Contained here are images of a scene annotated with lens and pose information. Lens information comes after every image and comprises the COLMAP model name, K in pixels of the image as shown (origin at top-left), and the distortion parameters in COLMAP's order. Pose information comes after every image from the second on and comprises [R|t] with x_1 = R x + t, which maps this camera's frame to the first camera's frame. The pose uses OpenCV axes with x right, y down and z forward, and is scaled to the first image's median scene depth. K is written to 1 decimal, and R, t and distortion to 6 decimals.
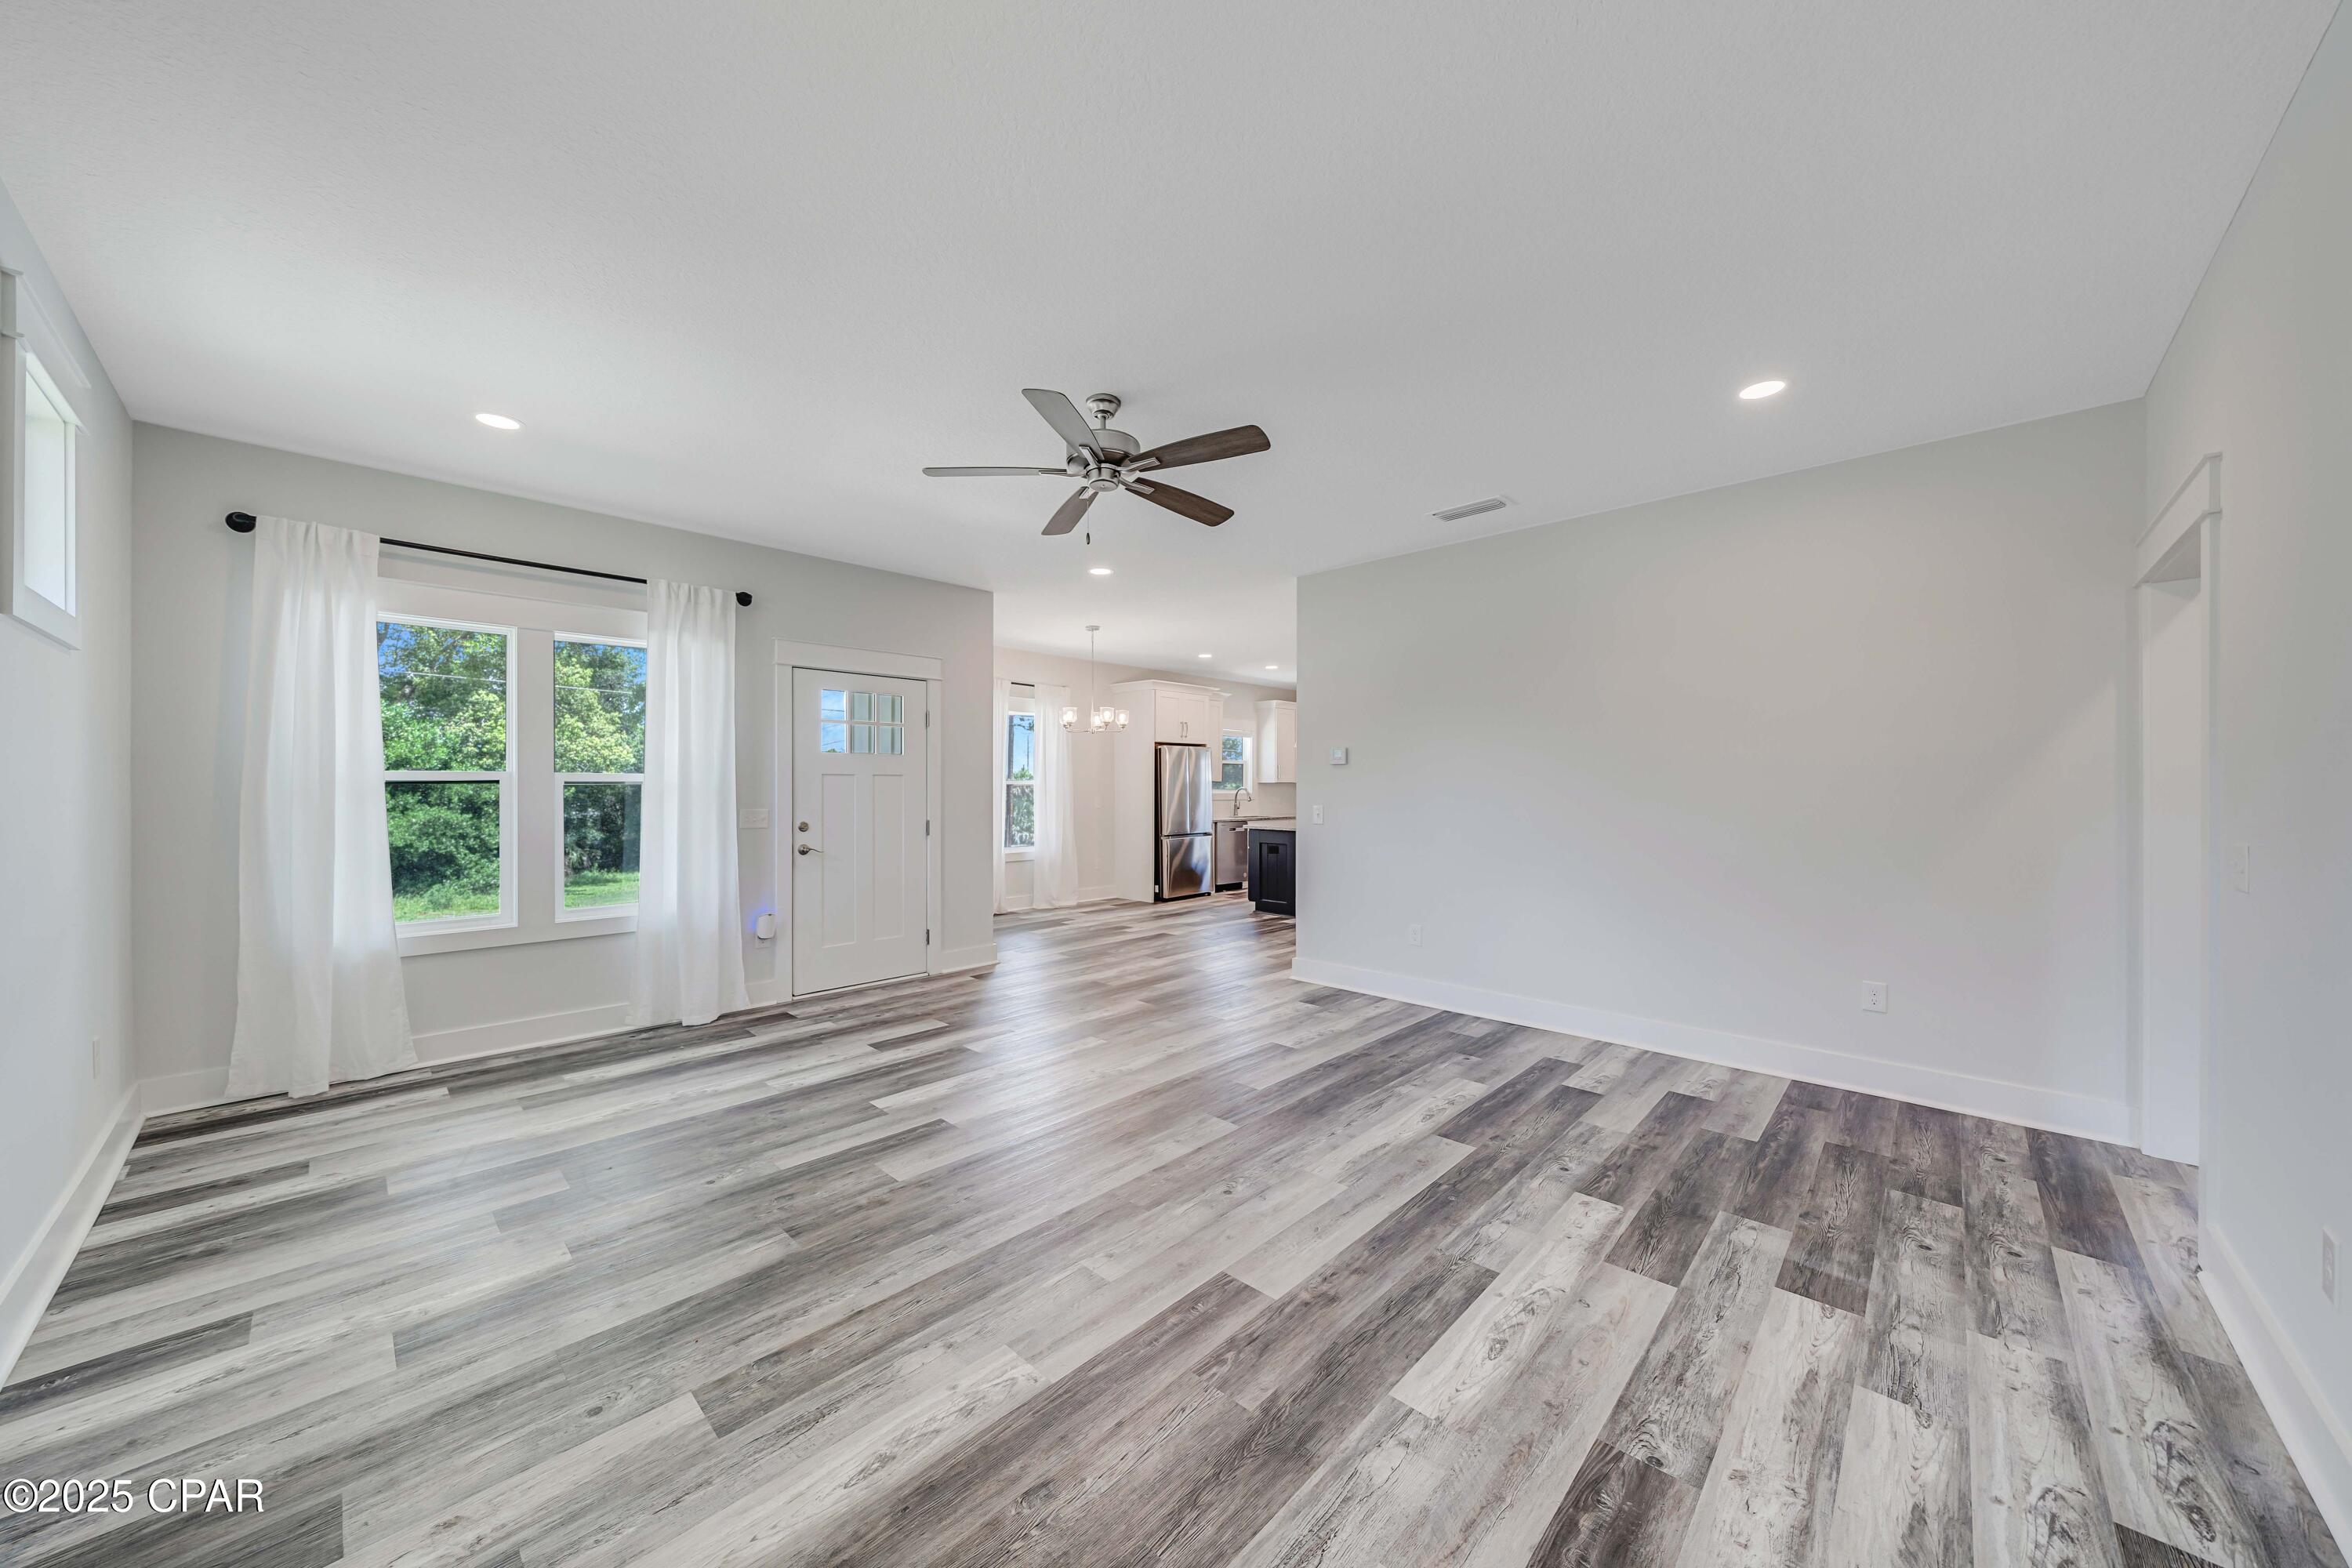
lens RADIAL K [[814.9, 0, 1158.3], [0, 814.9, 779.3], [0, 0, 1]] dist [-0.002457, -0.000089]
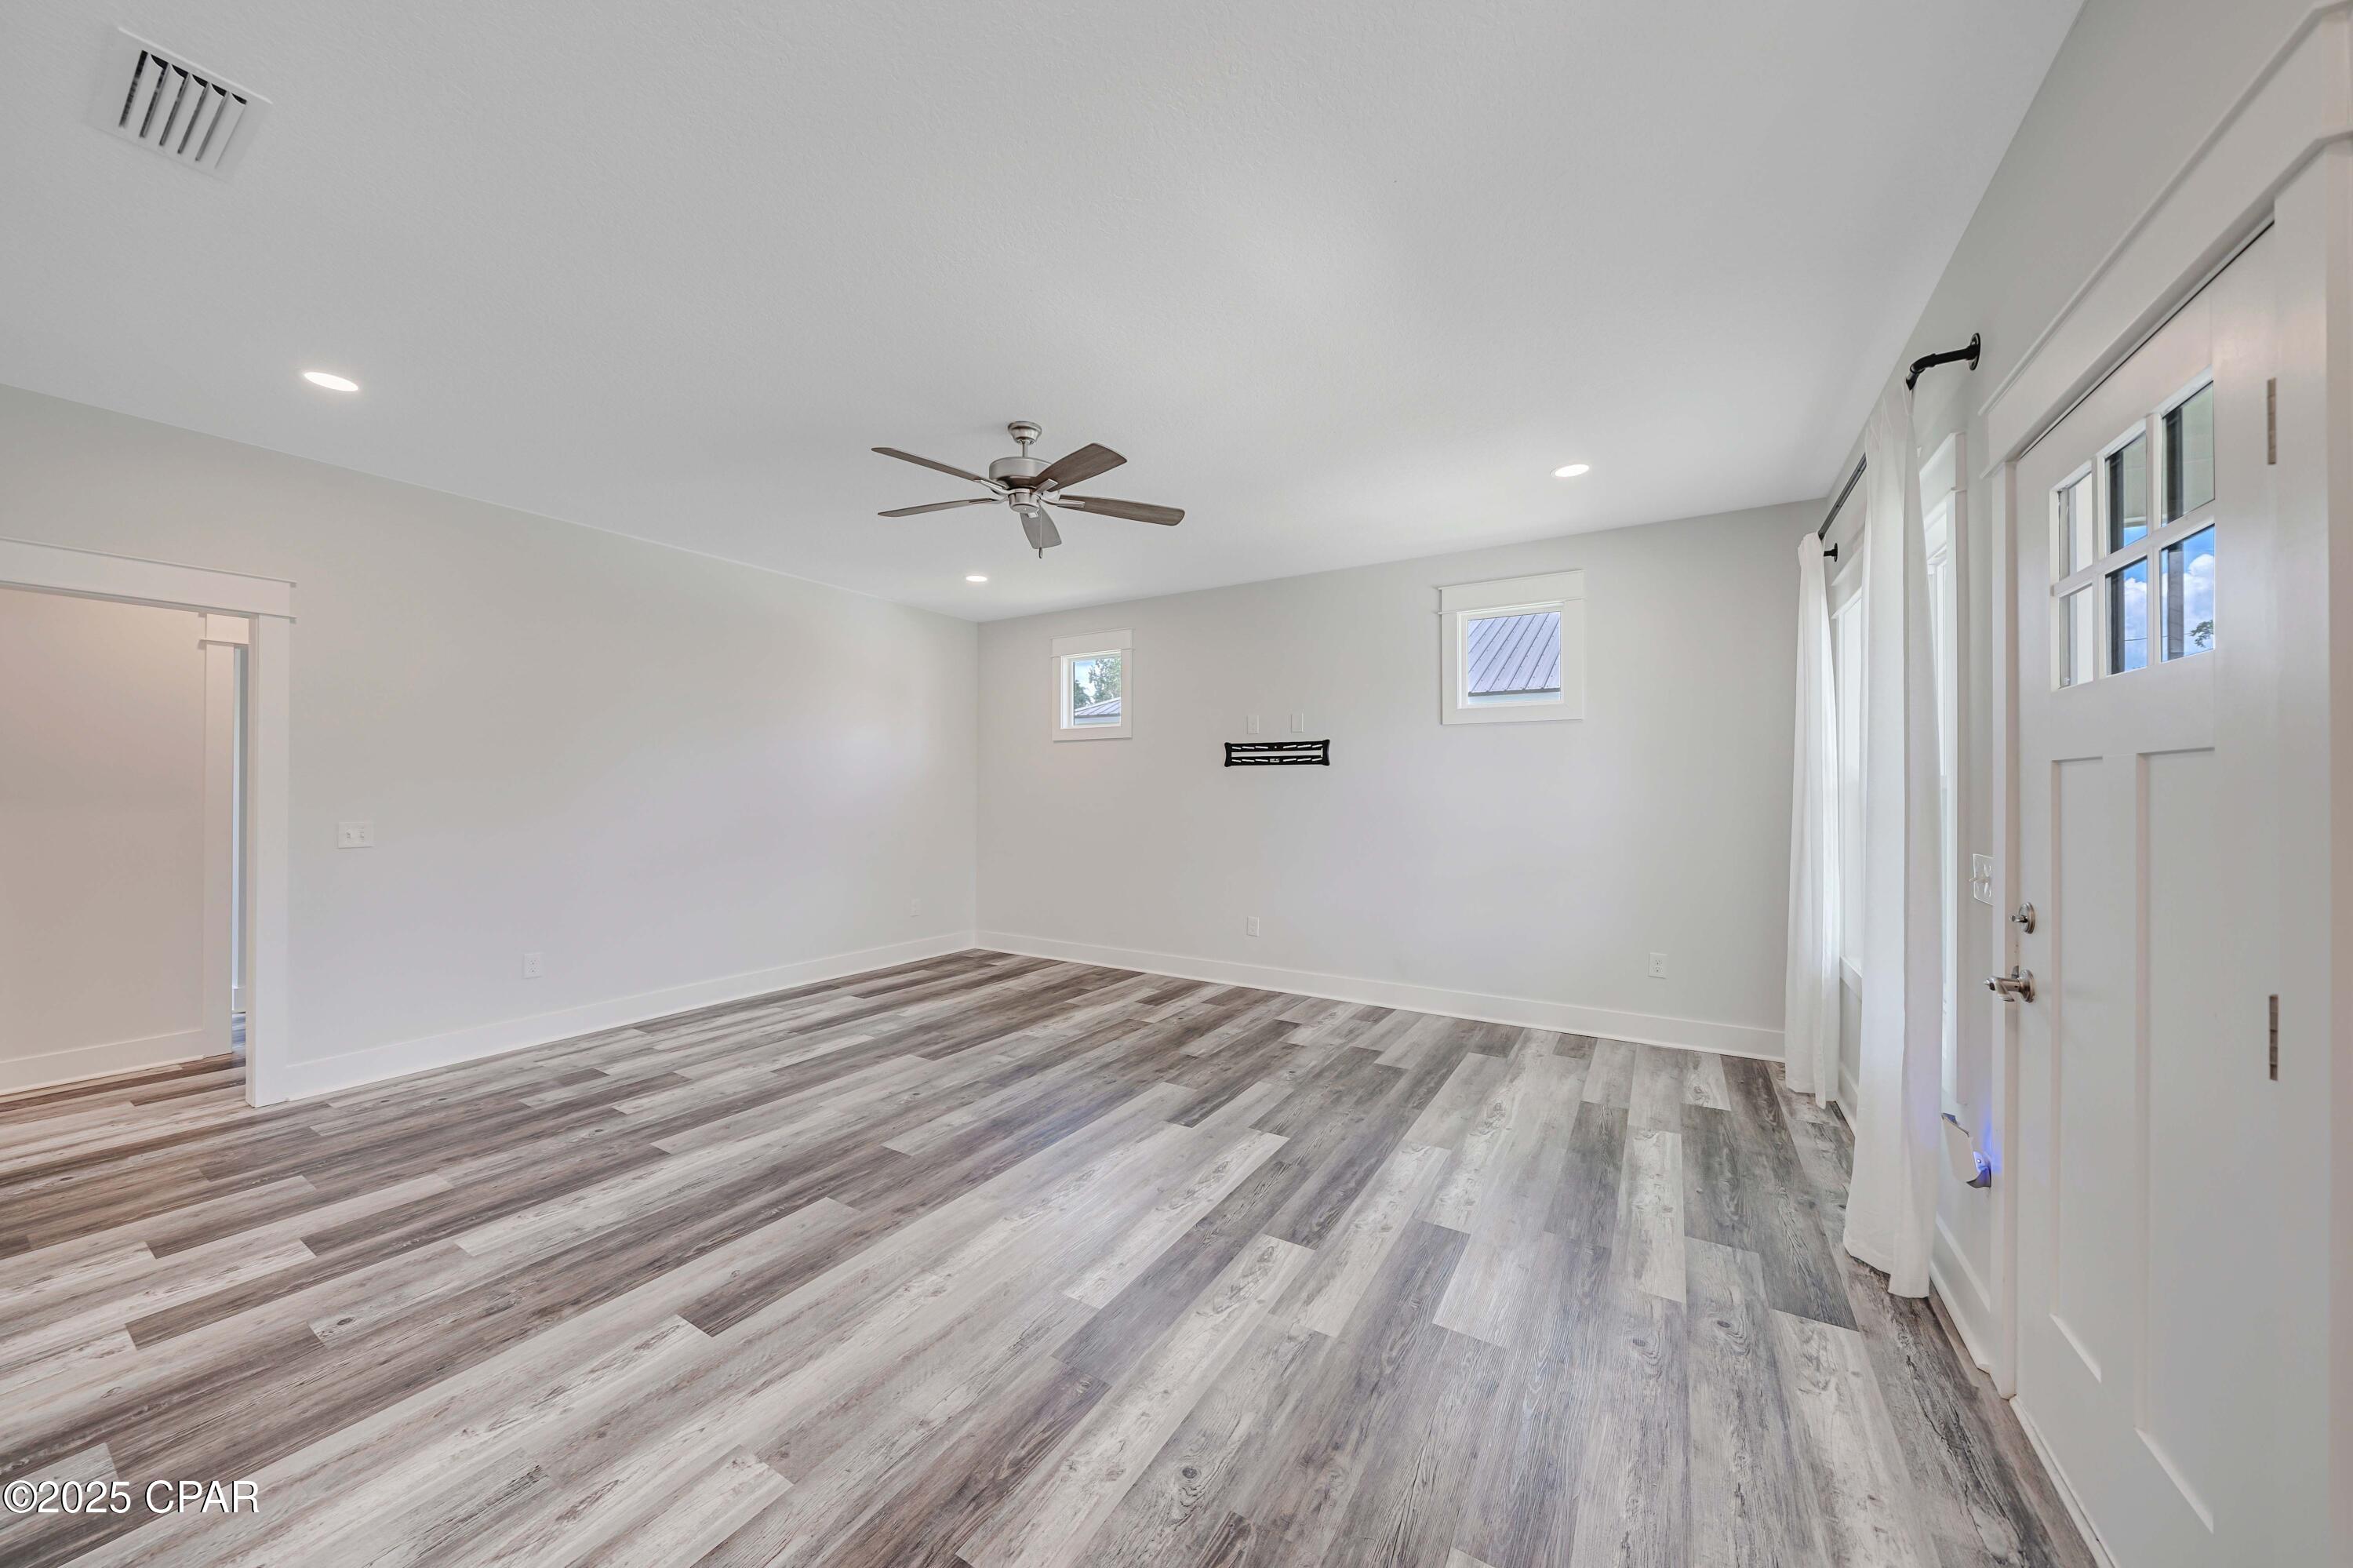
lens RADIAL K [[811.5, 0, 1164.8], [0, 811.5, 787.2], [0, 0, 1]] dist [-0.003050, -0.000060]
pose [[-0.975737, -0.006467, -0.218851, -0.015616], [-0.003350, 0.999888, -0.014614, 0.014986], [0.218921, -0.013527, -0.975649, 2.006723]]
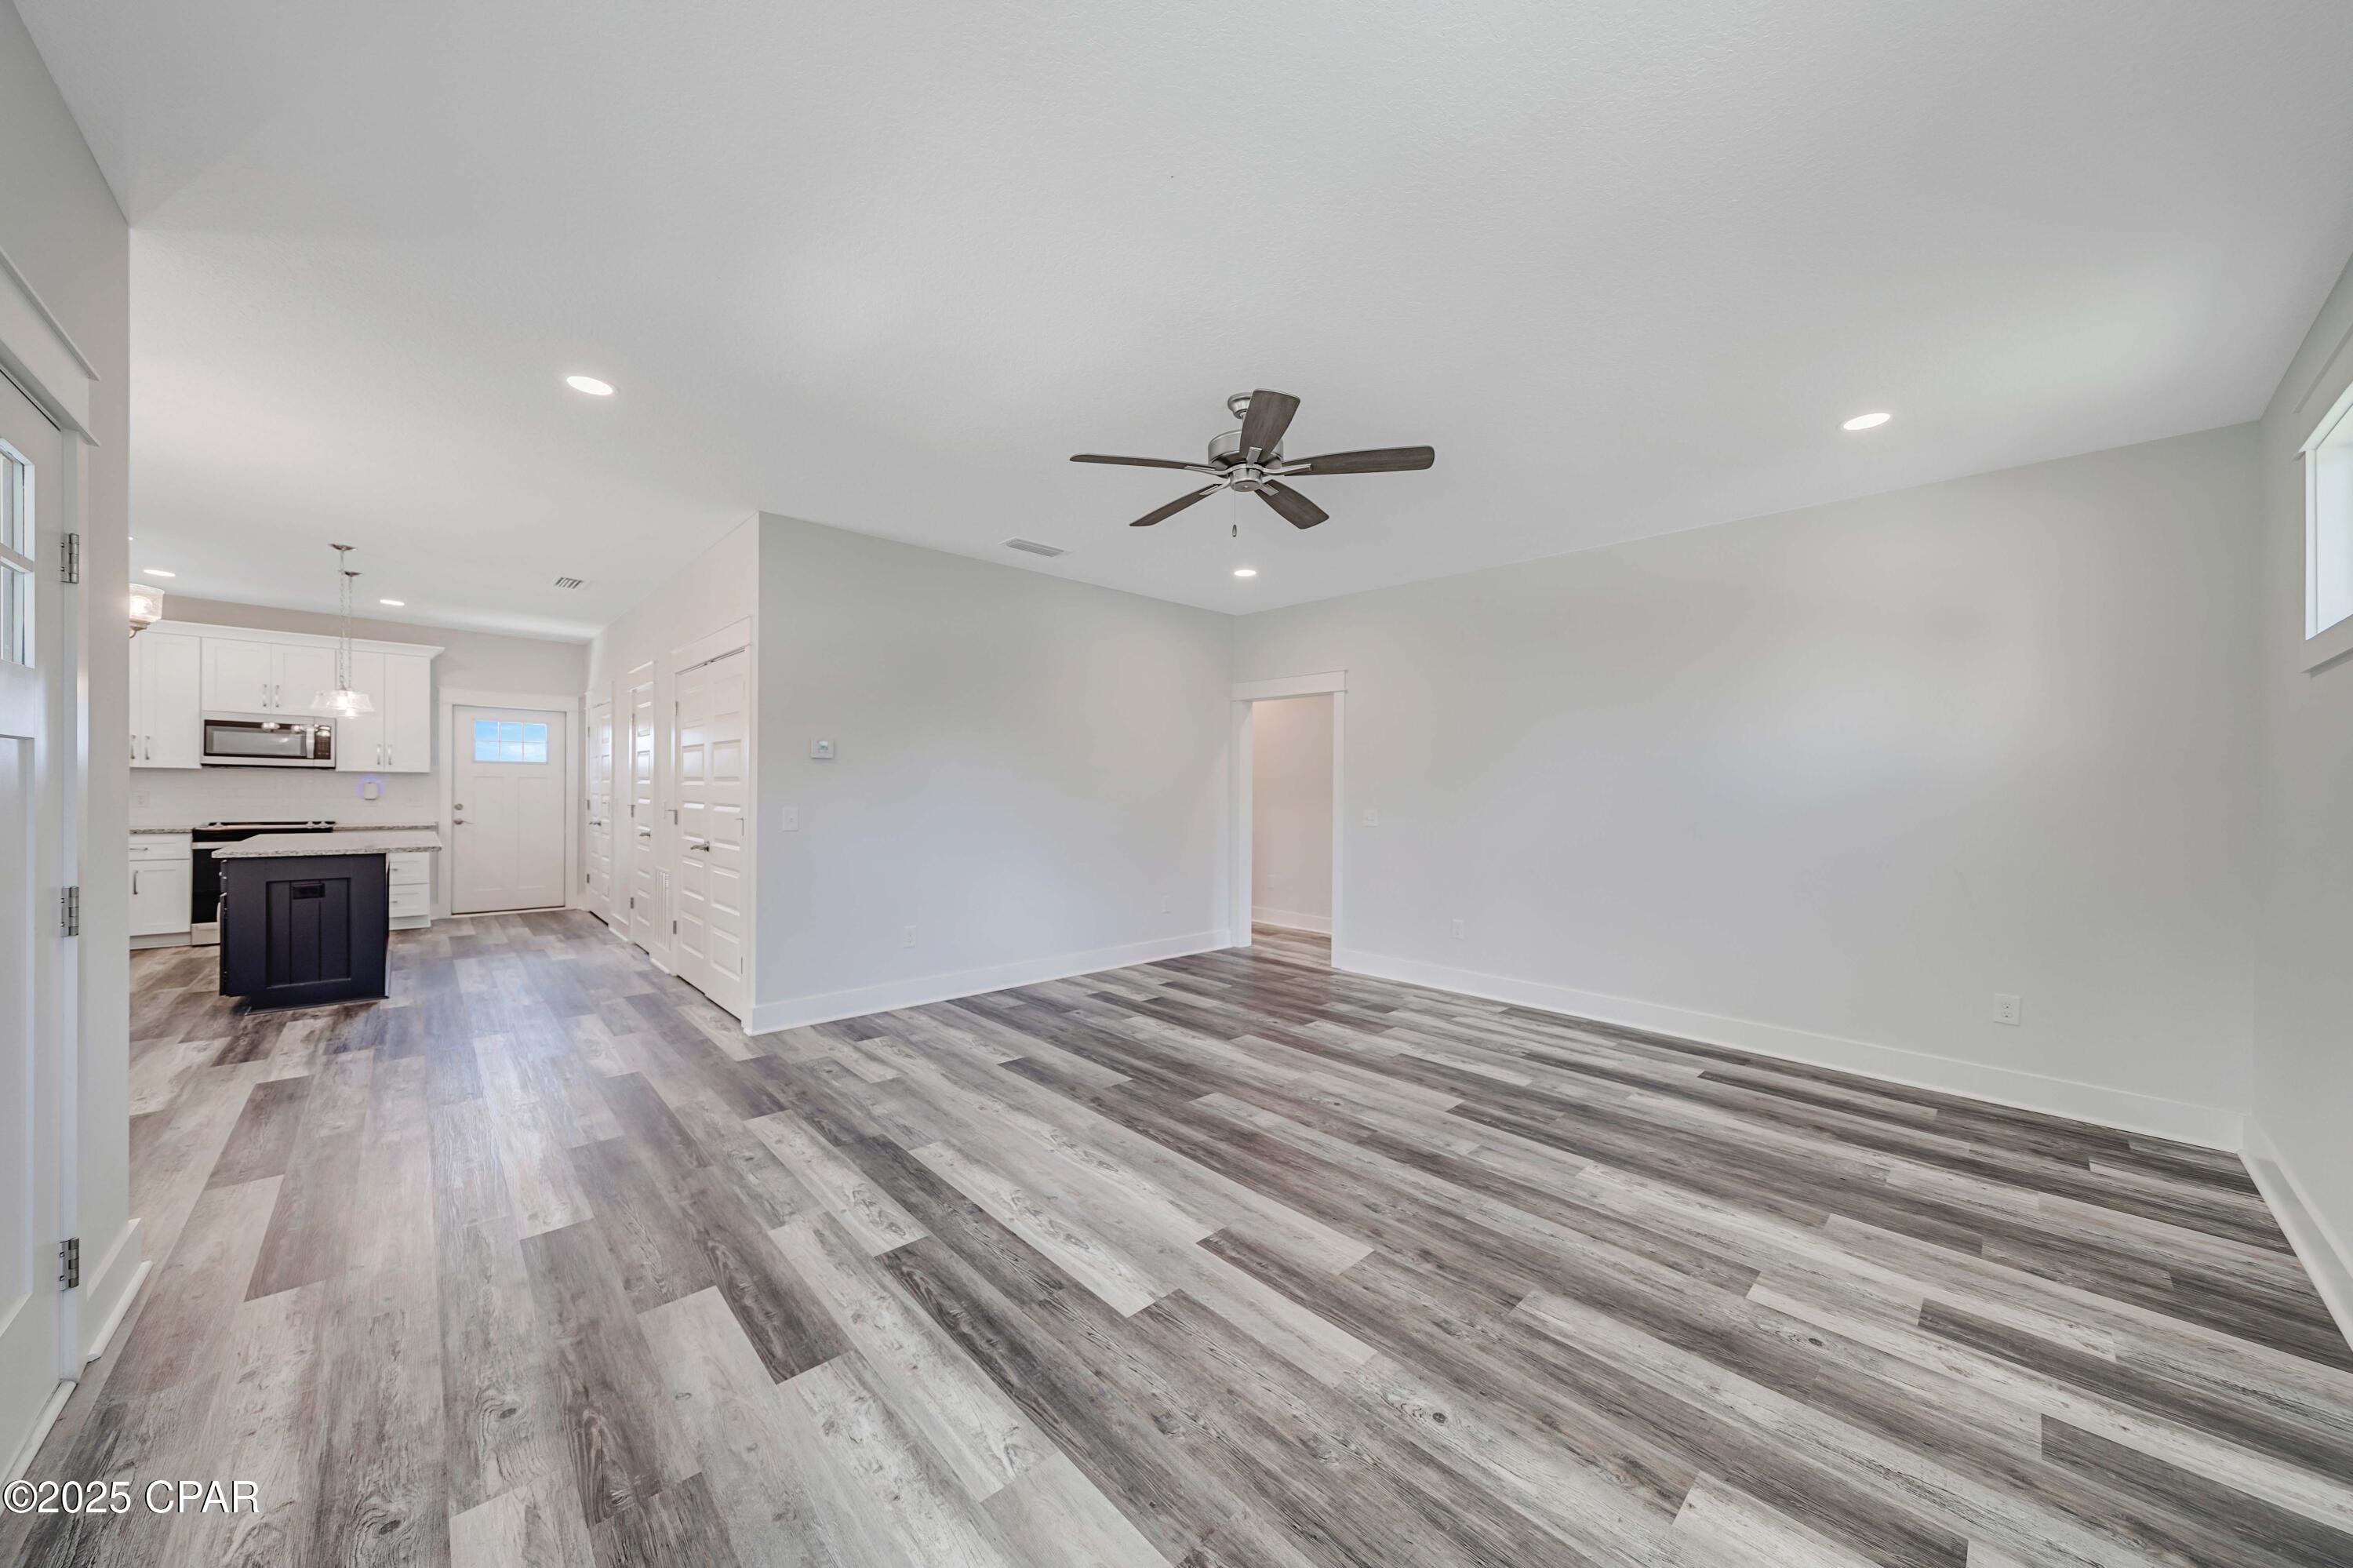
lens RADIAL K [[816.7, 0, 1162.6], [0, 816.7, 789.3], [0, 0, 1]] dist [-0.001469, -0.000182]
pose [[0.047117, -0.004973, 0.998877, -1.026599], [-0.021699, 0.999747, 0.006001, 0.001171], [-0.998654, -0.021957, 0.046998, 1.025278]]
